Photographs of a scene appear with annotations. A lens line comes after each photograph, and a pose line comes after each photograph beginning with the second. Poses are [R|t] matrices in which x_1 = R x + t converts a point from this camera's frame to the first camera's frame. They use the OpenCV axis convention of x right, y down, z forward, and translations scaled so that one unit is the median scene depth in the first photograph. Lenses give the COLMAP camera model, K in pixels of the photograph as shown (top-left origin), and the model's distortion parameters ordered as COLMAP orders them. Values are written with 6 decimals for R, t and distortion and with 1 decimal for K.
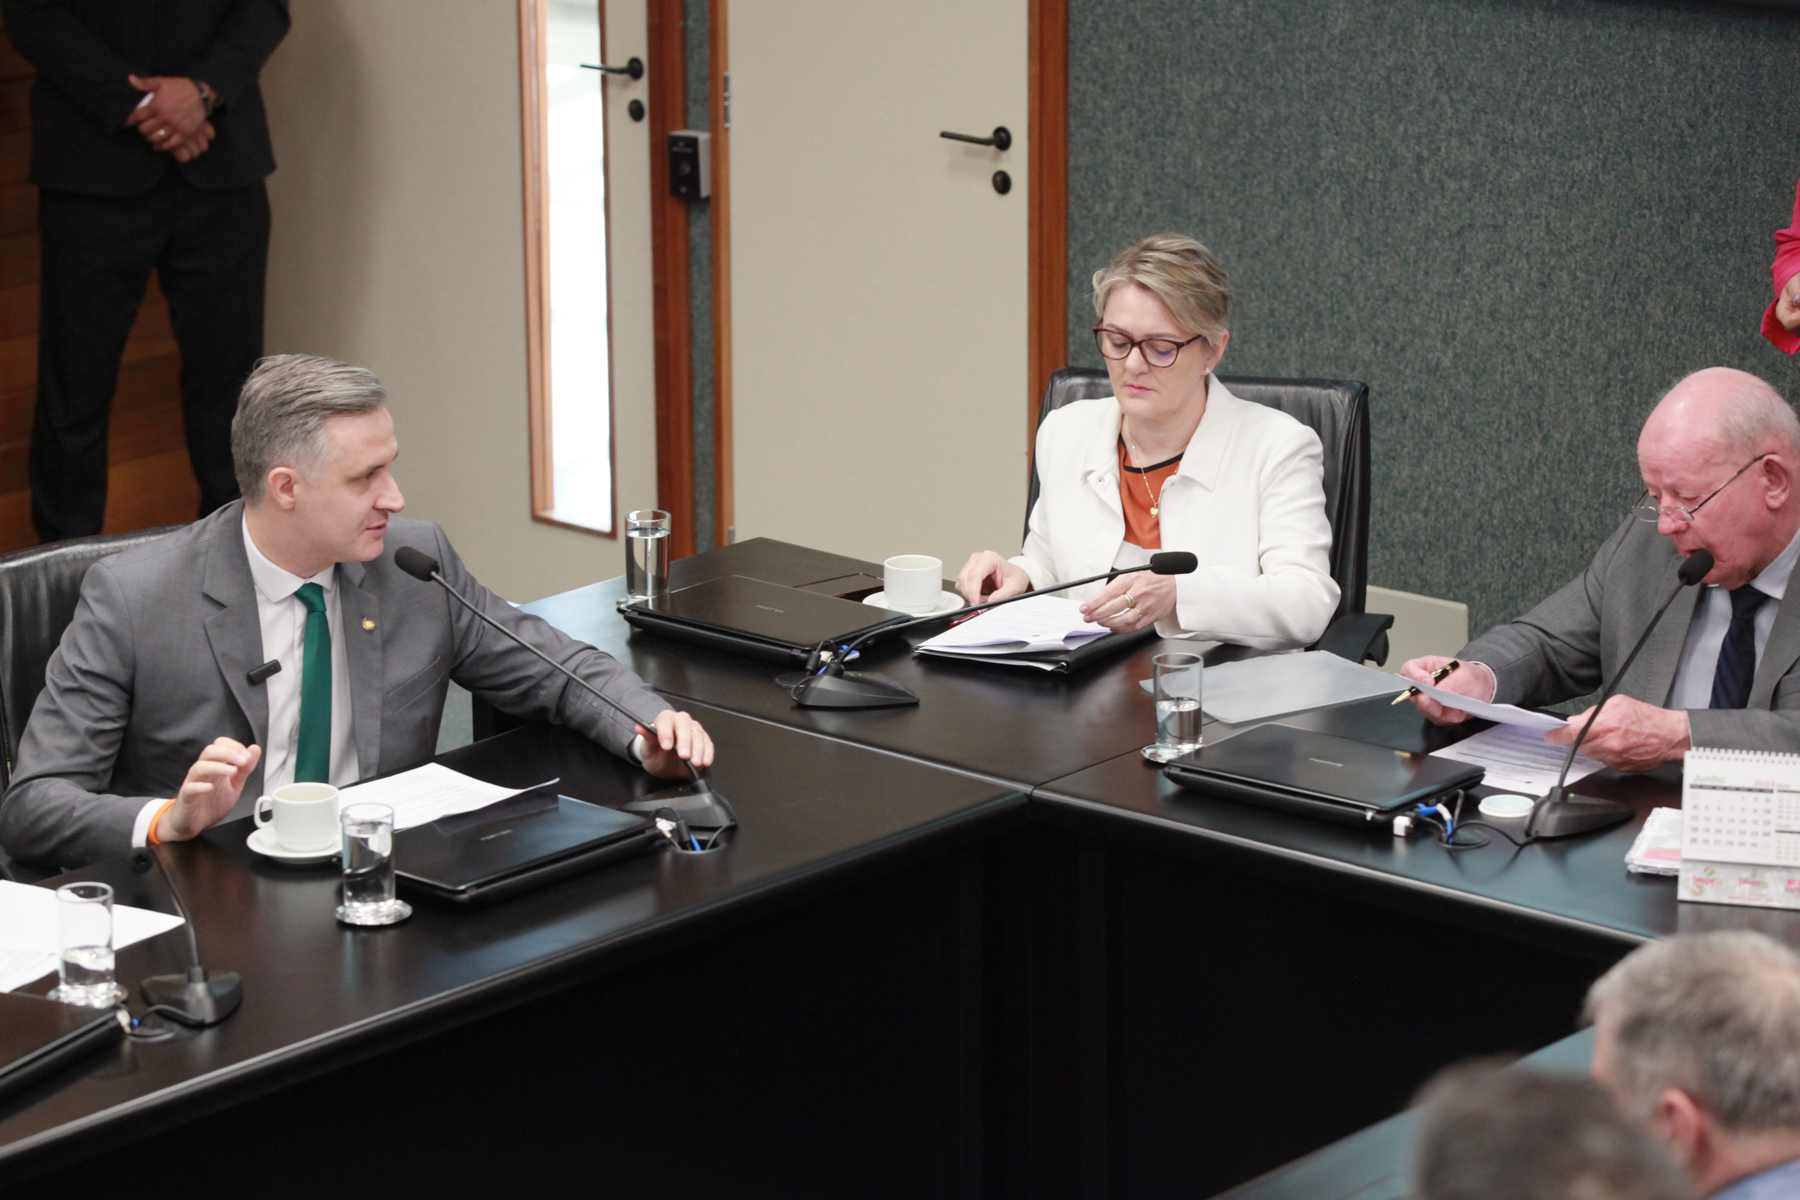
lens RADIAL K [[5493.2, 0, 899.8], [0, 5493.2, 598.3], [0, 0, 1]] dist [0.041729, 0.000000]
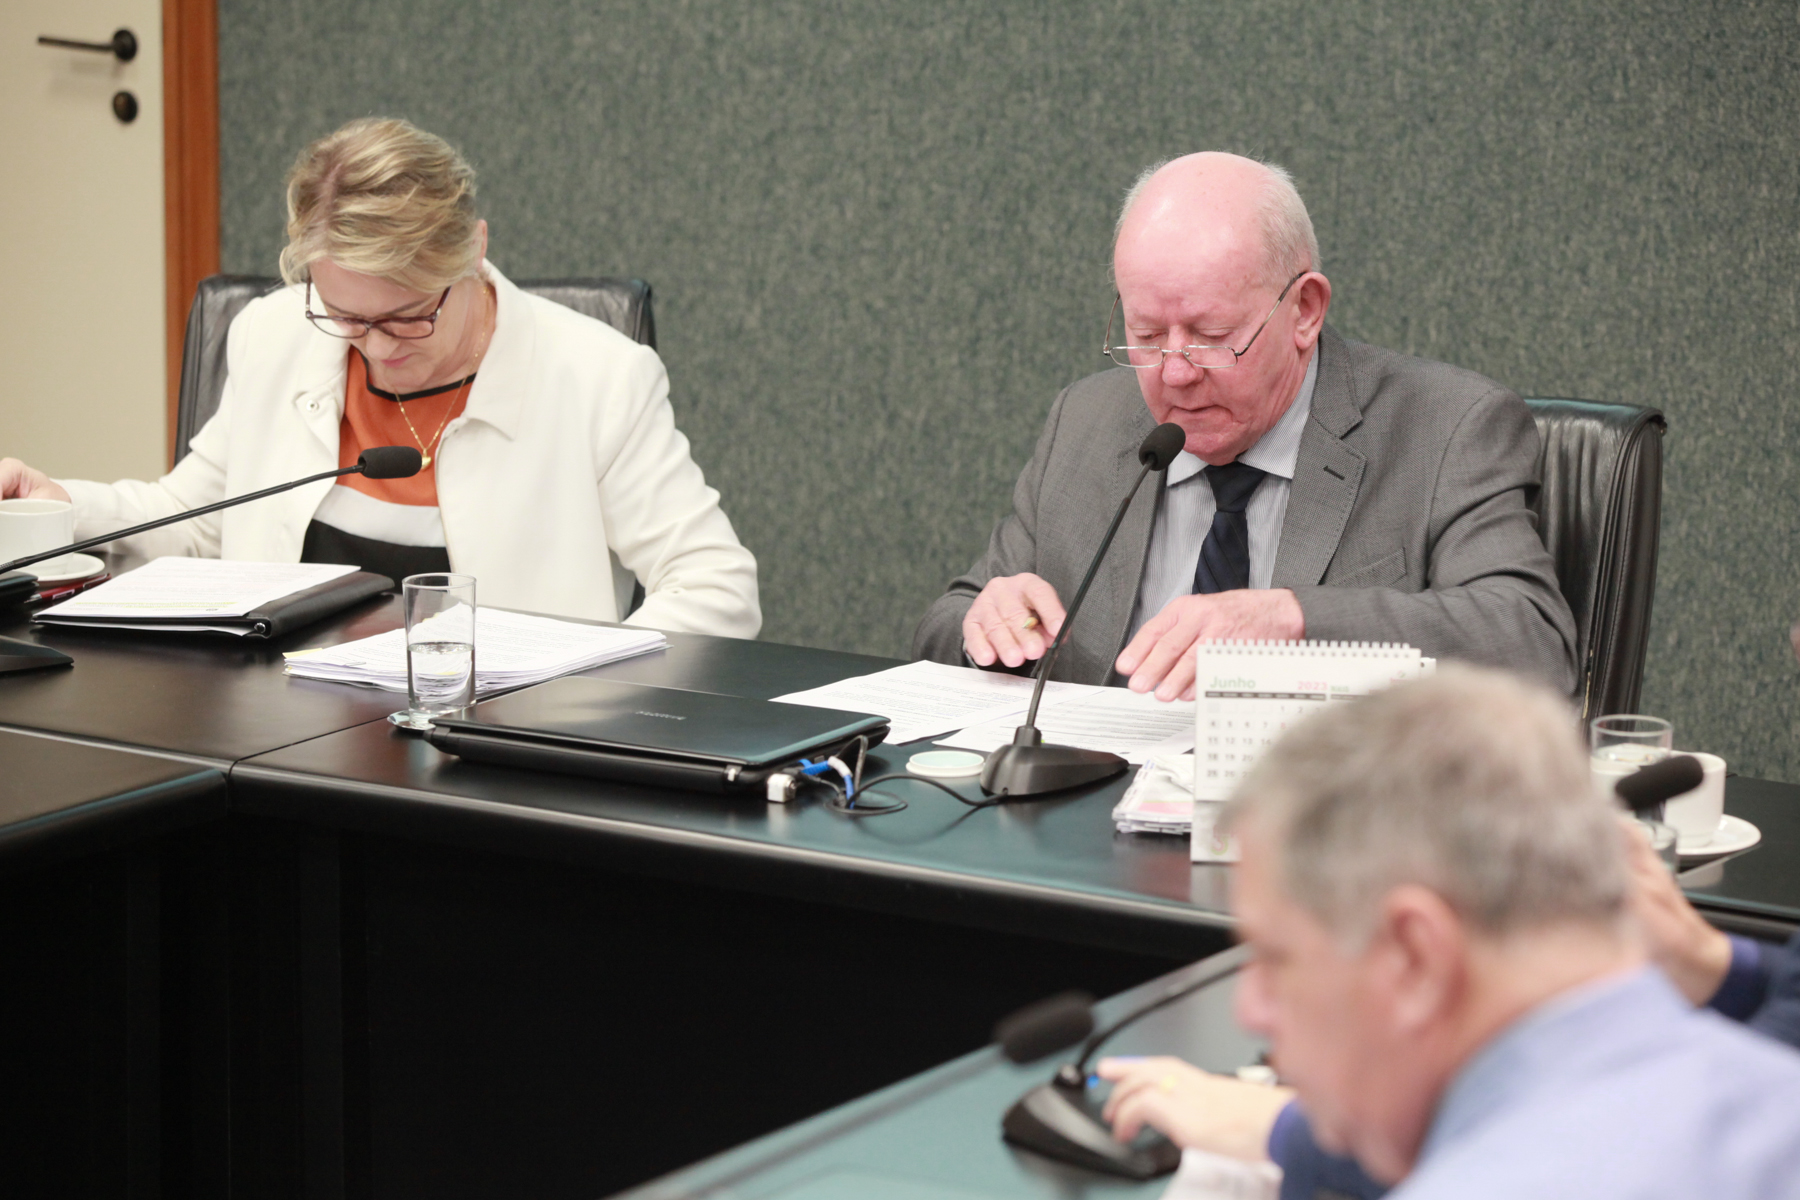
lens RADIAL K [[6590.3, 0, 901.4], [0, 6590.3, 602.7], [0, 0, 1]] dist [0.252093, 0.000000]
pose [[0.988429, -0.010130, 0.151349, -0.013899], [0.022118, 0.996729, -0.077734, 0.063261], [-0.150066, 0.080182, 0.985419, 0.139498]]
